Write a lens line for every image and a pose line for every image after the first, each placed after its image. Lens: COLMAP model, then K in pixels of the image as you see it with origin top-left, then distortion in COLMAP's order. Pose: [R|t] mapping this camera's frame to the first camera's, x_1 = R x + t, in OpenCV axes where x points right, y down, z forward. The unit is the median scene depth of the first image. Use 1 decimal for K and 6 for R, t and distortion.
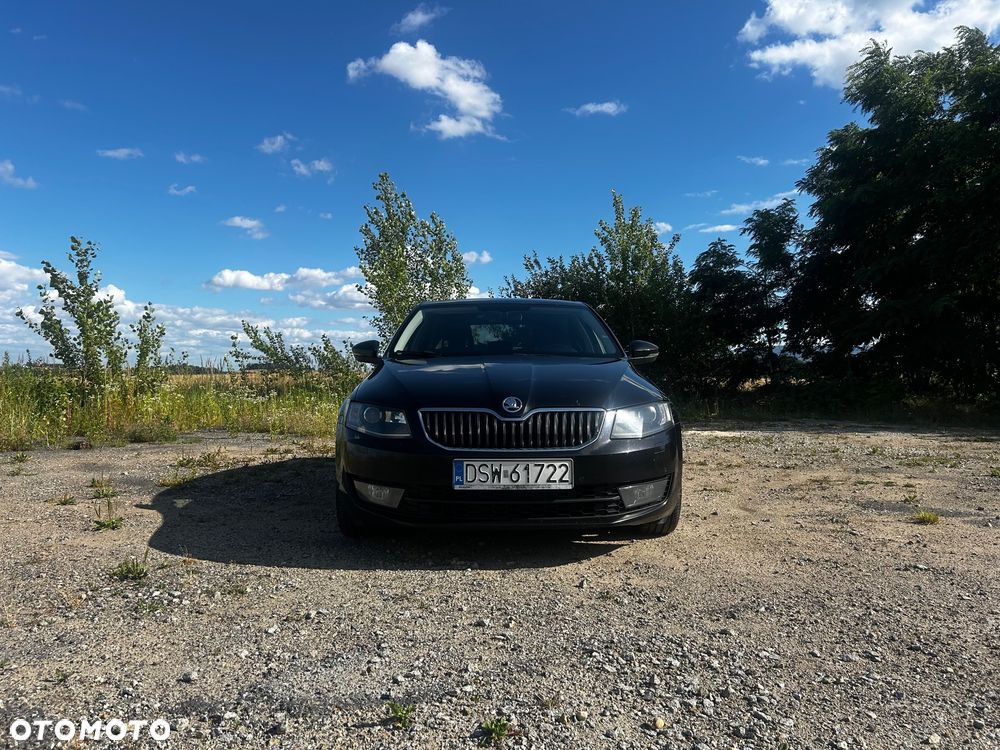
lens RADIAL K [[743.9, 0, 487.6], [0, 743.9, 370.3], [0, 0, 1]] dist [0.003037, -0.048127]
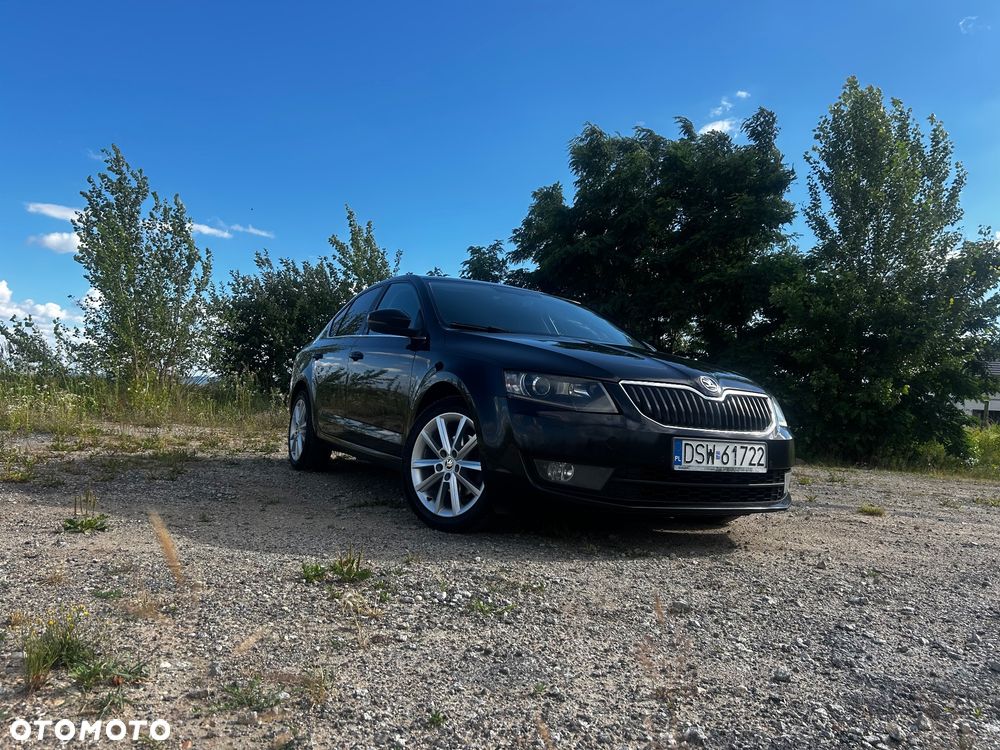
lens RADIAL K [[751.6, 0, 475.7], [0, 751.6, 377.6], [0, 0, 1]] dist [-0.010178, -0.003709]
pose [[0.898477, 0.082885, 0.431126, -0.445366], [-0.074998, 0.996559, -0.035295, 0.064903], [-0.432568, -0.000622, 0.901601, 0.181167]]
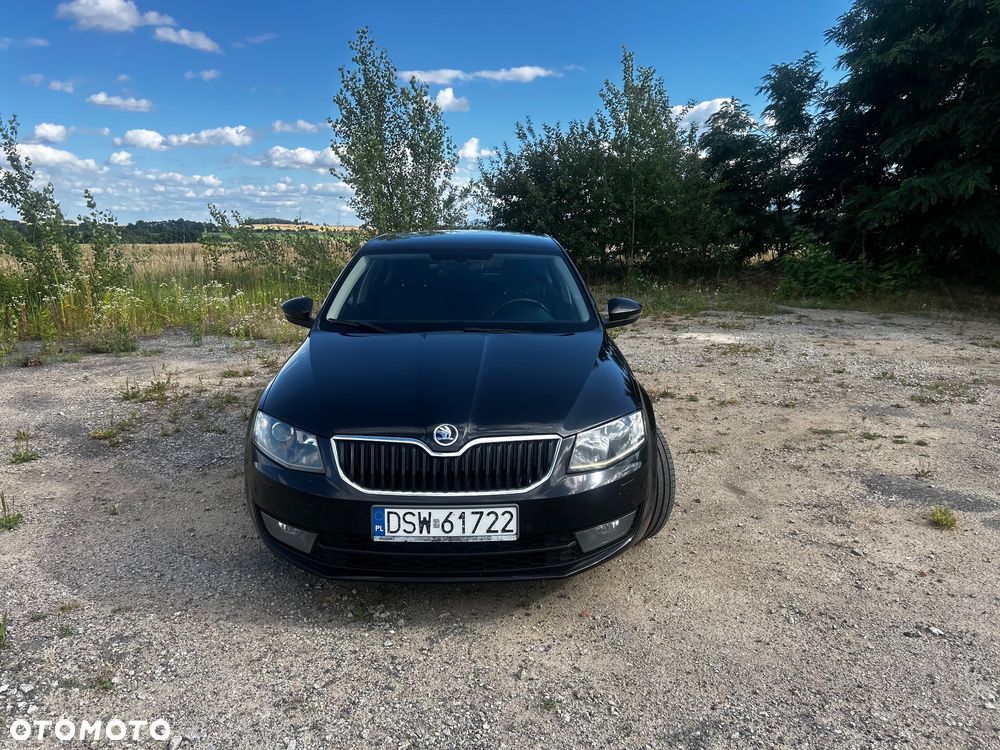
lens RADIAL K [[751.6, 0, 475.7], [0, 751.6, 377.6], [0, 0, 1]] dist [-0.010178, -0.003709]
pose [[0.999896, 0.001392, -0.014348, 0.052530], [0.001451, 0.980556, 0.196233, -0.119593], [0.014343, -0.196234, 0.980452, 0.146038]]
